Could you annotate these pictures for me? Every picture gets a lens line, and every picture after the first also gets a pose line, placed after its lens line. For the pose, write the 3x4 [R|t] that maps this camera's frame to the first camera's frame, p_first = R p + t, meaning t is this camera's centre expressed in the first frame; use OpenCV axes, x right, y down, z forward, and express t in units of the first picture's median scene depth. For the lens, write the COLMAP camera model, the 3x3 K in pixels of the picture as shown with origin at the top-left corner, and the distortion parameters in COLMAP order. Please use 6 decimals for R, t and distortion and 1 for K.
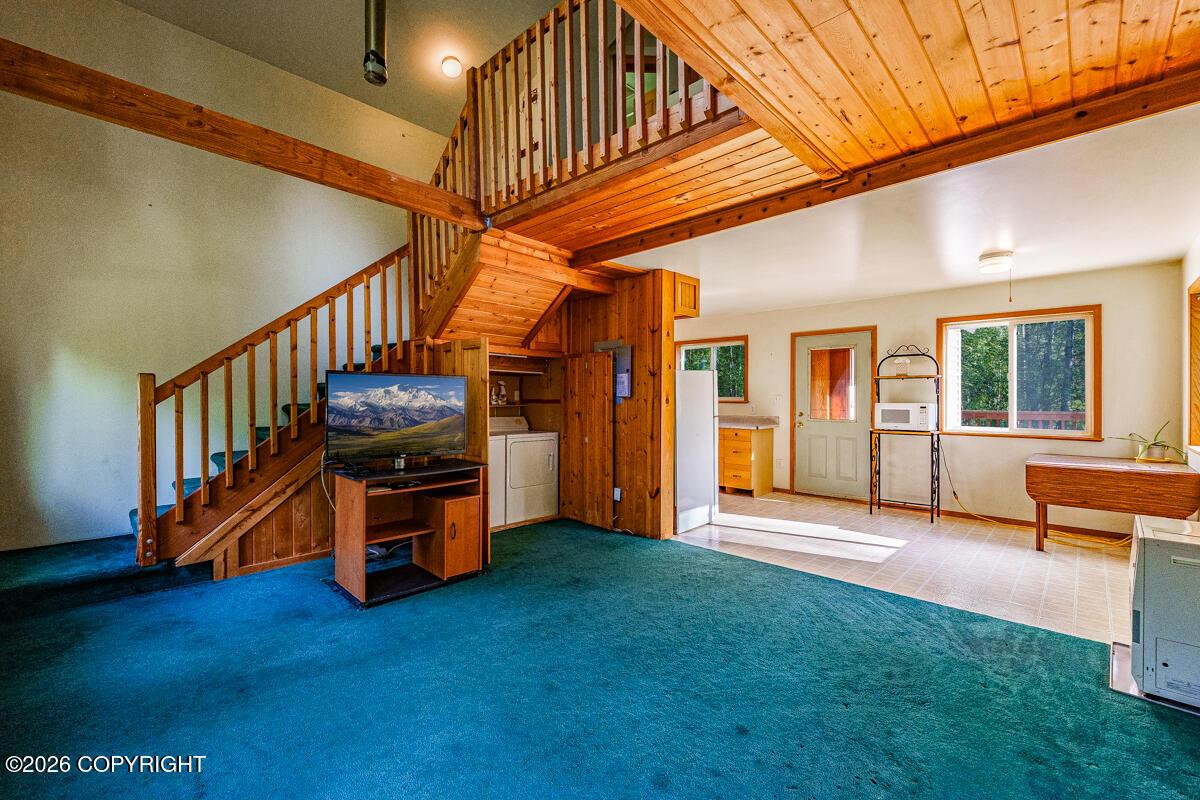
lens RADIAL K [[500.4, 0, 600.0], [0, 500.4, 400.0], [0, 0, 1]] dist [-0.005117, -0.000132]
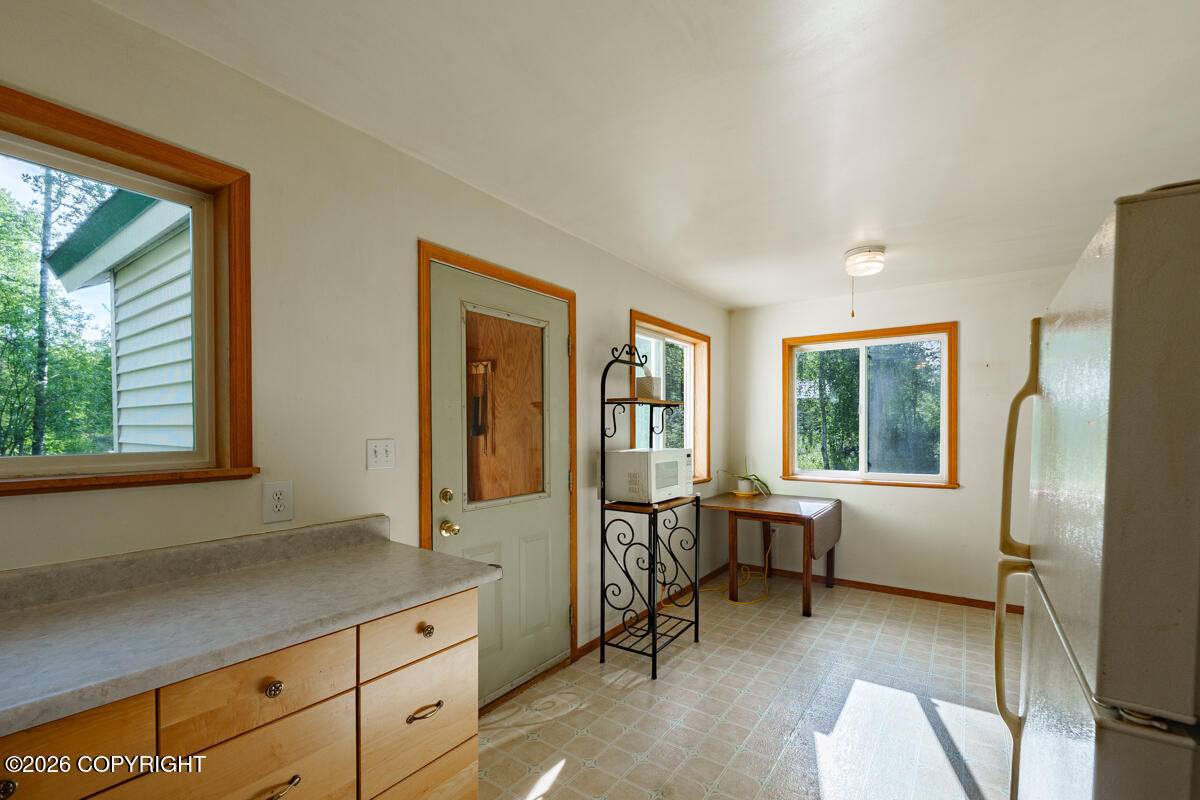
lens RADIAL K [[527.1, 0, 603.5], [0, 527.1, 434.6], [0, 0, 1]] dist [-0.003115, -0.000174]
pose [[-0.160003, -0.015436, 0.986996, 0.043742], [0.007575, 0.999829, 0.016864, -0.020547], [-0.987087, 0.010175, -0.159859, 1.124476]]
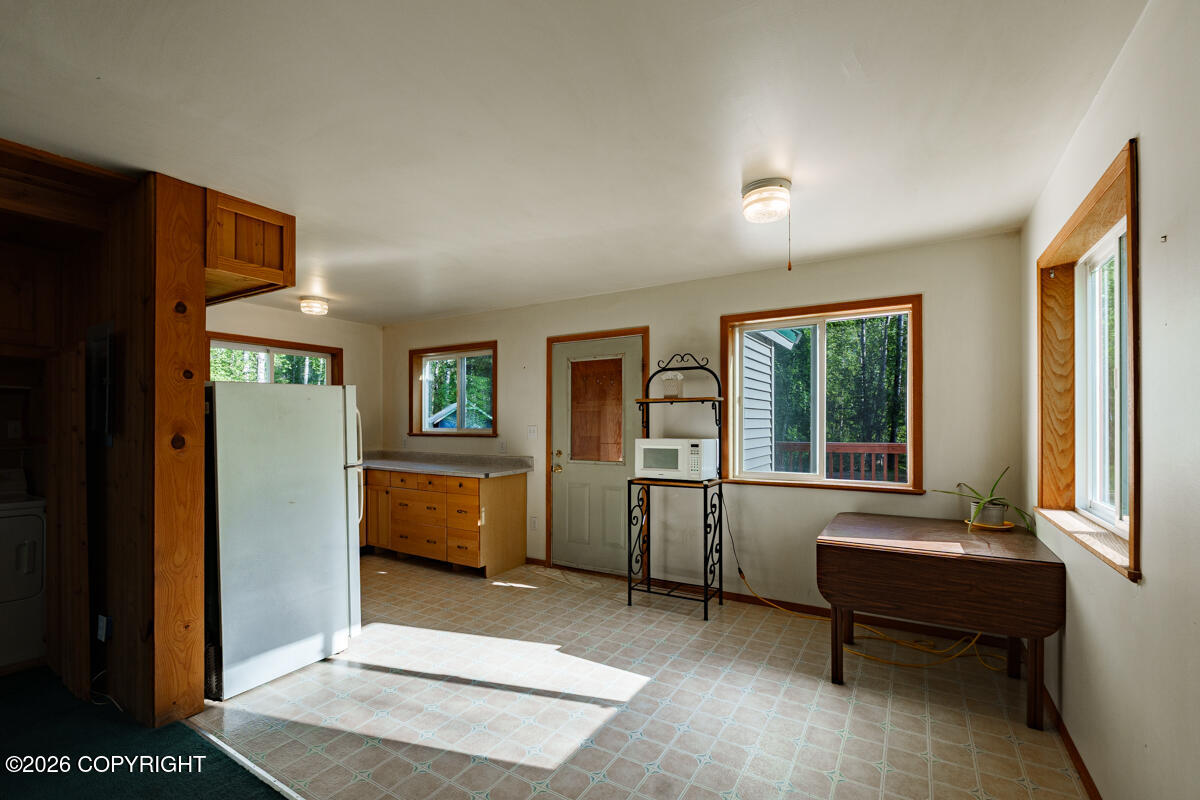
lens RADIAL K [[511.5, 0, 590.7], [0, 511.5, 426.3], [0, 0, 1]] dist [-0.002032, -0.000165]
pose [[0.977940, -0.003104, 0.208863, 0.348754], [0.003205, 0.999995, -0.000141, -0.010674], [-0.208861, 0.000807, 0.977945, 0.342900]]
